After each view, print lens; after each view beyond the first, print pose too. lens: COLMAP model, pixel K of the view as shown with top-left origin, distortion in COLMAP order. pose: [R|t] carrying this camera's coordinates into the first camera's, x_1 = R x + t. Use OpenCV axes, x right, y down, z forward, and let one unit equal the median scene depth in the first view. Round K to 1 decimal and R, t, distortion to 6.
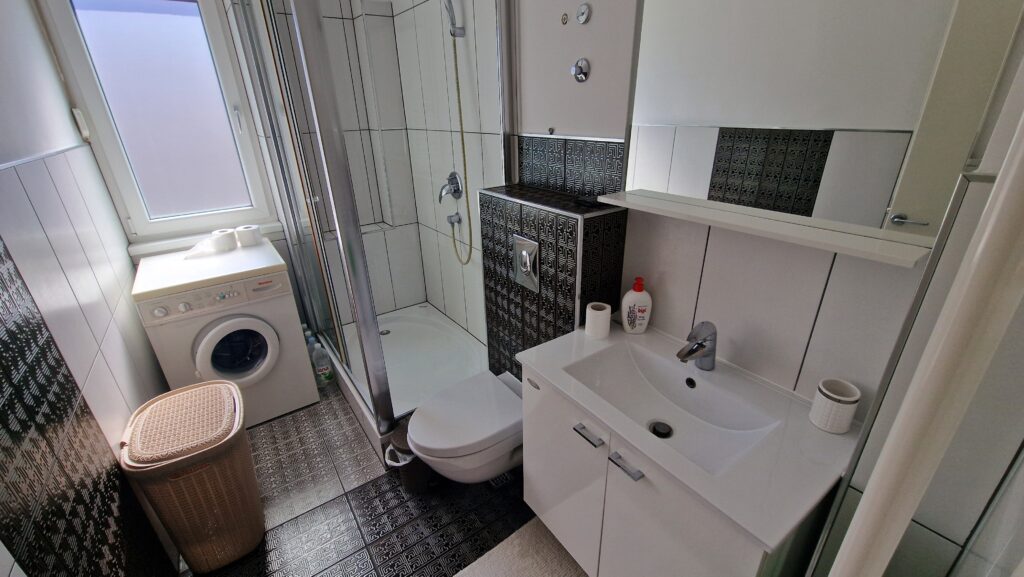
lens RADIAL K [[419.5, 0, 512.5], [0, 419.5, 288.2], [0, 0, 1]] dist [0.000417, -0.002341]
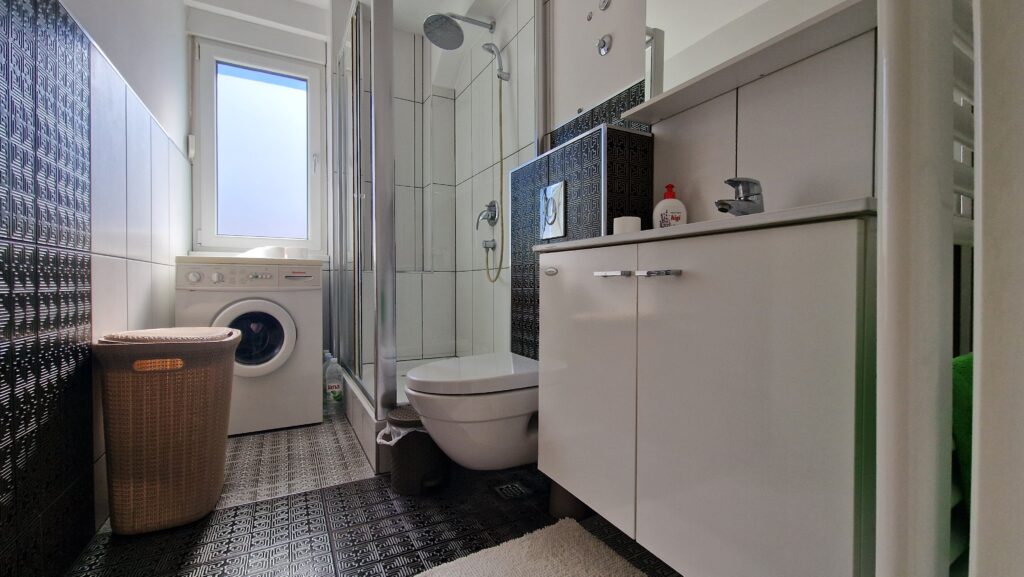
lens RADIAL K [[419.5, 0, 512.0], [0, 419.5, 288.5], [0, 0, 1]] dist [0.000417, -0.002341]
pose [[0.992883, 0.026899, -0.116018, 0.048622], [-0.069626, 0.921442, -0.382227, 0.407490], [0.096623, 0.387585, 0.916756, 0.141630]]
